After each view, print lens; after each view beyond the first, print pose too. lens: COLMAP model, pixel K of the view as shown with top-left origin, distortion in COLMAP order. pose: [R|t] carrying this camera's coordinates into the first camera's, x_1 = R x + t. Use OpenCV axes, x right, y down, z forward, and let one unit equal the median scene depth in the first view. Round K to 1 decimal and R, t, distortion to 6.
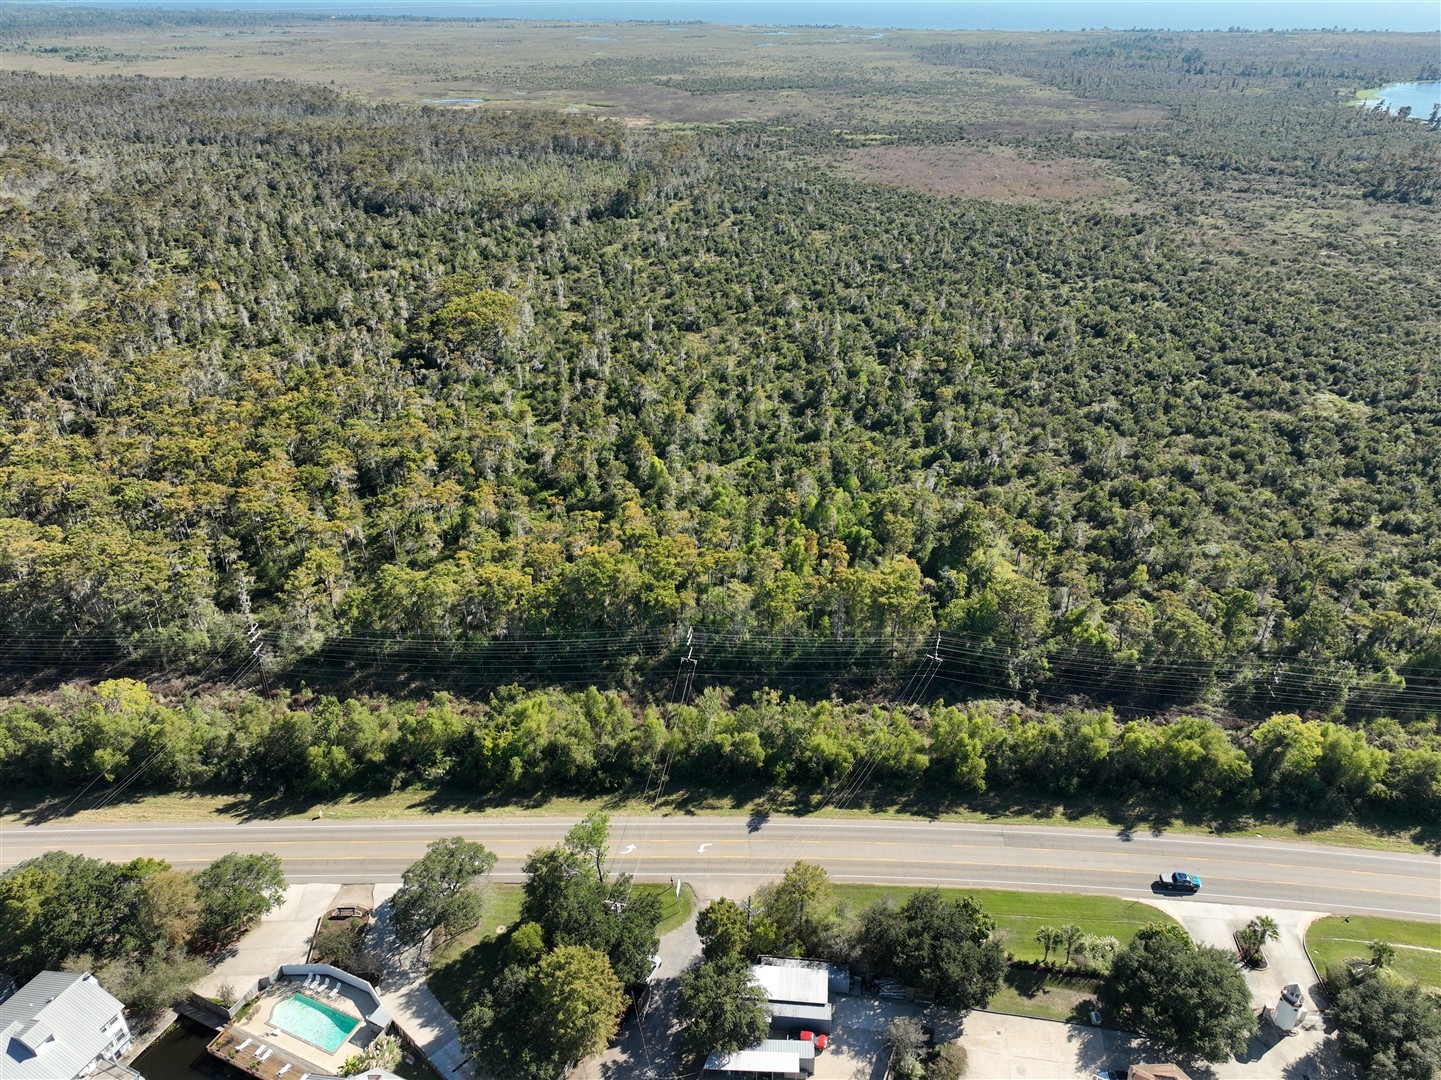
lens RADIAL K [[1046.9, 0, 719.8], [0, 1046.9, 541.0], [0, 0, 1]] dist [-0.003372, 0.022419]
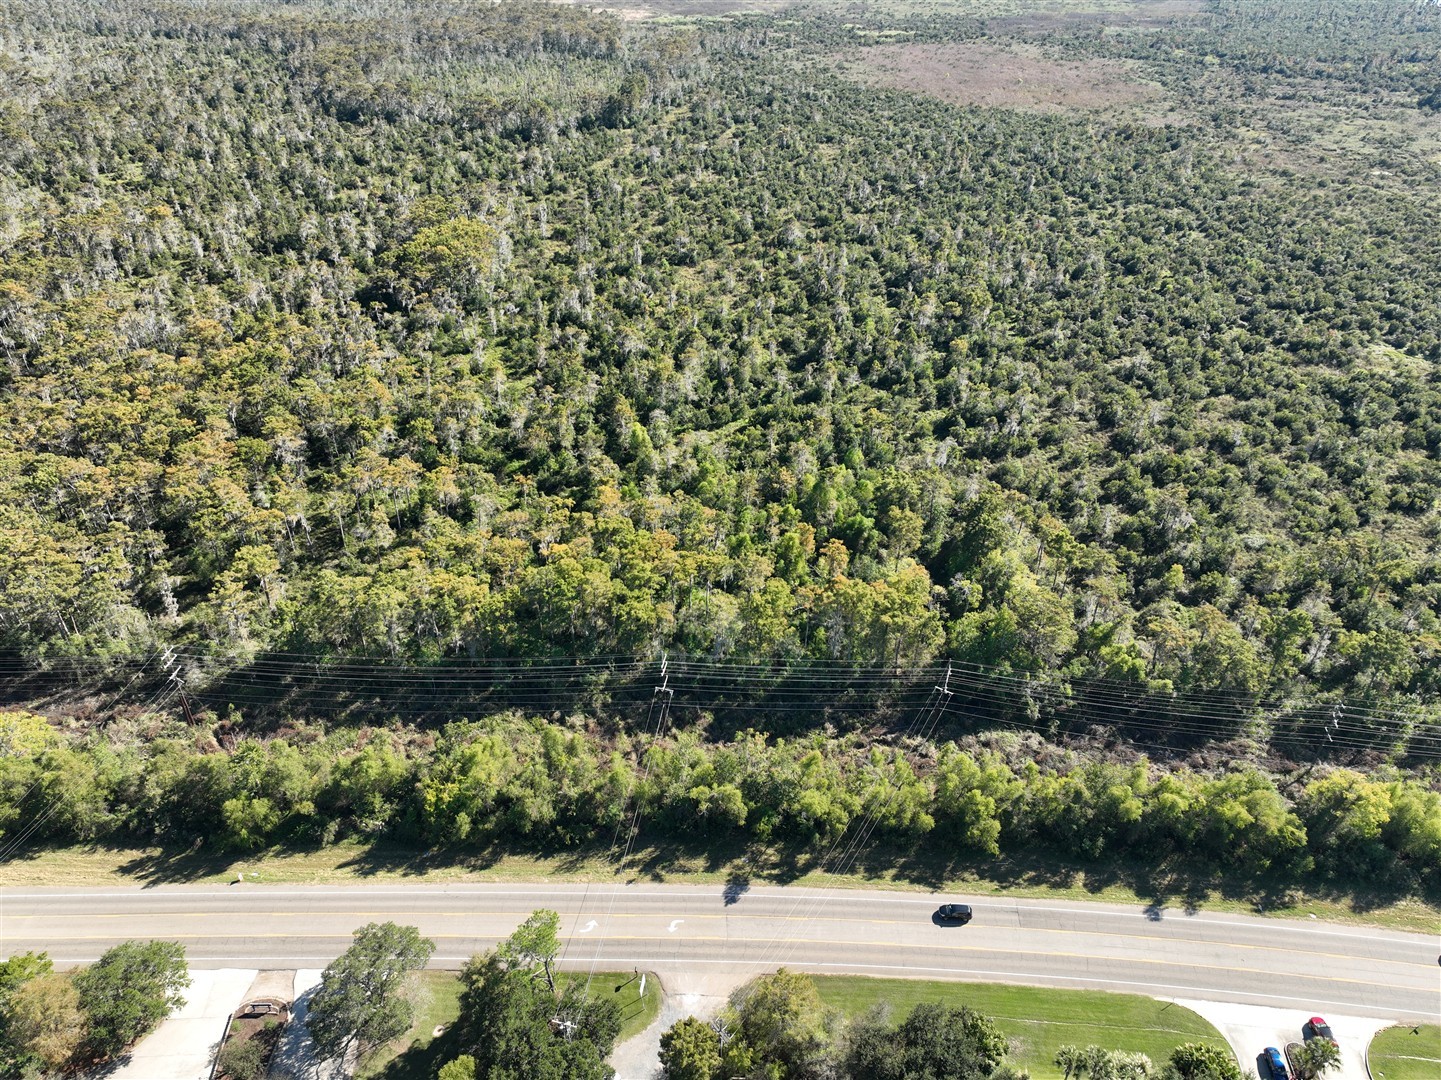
lens RADIAL K [[1046.9, 0, 719.0], [0, 1046.9, 545.9], [0, 0, 1]] dist [-0.003372, 0.022419]
pose [[0.999965, 0.006355, -0.005515, 0.014439], [-0.005806, 0.995520, 0.094377, -0.061434], [0.006090, -0.094342, 0.995521, 0.092869]]
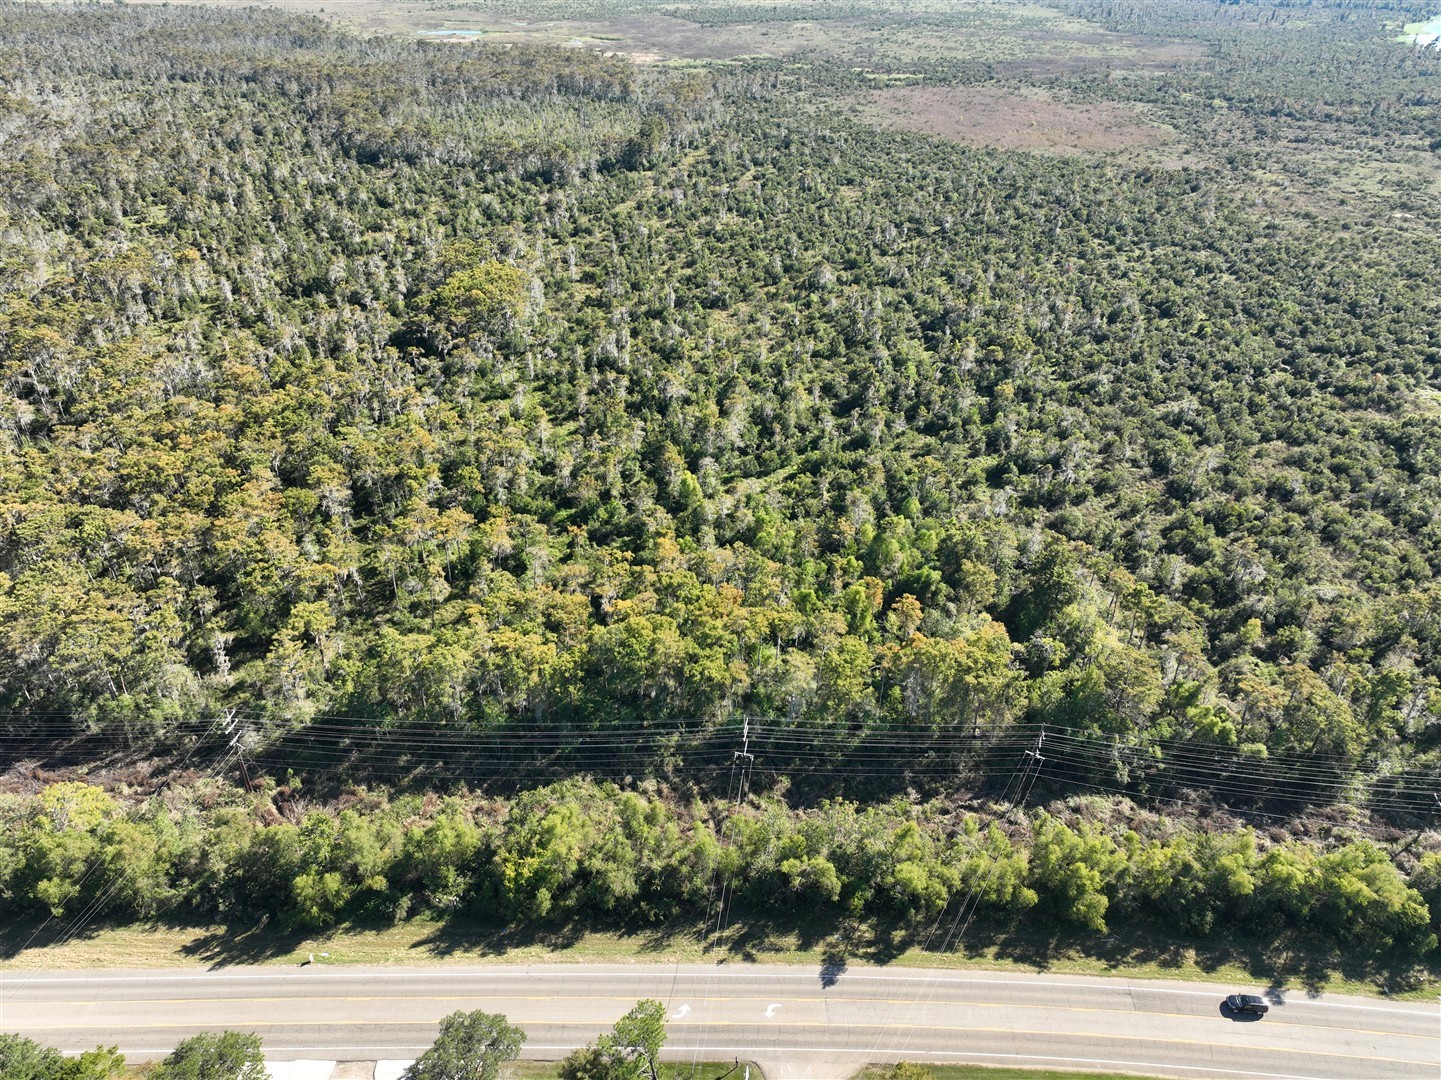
lens RADIAL K [[1046.9, 0, 719.2], [0, 1046.9, 544.0], [0, 0, 1]] dist [-0.003372, 0.022419]
pose [[0.999989, 0.004510, -0.001063, -0.033644], [-0.004437, 0.998148, 0.060667, -0.073748], [0.001335, -0.060662, 0.998158, 0.112086]]
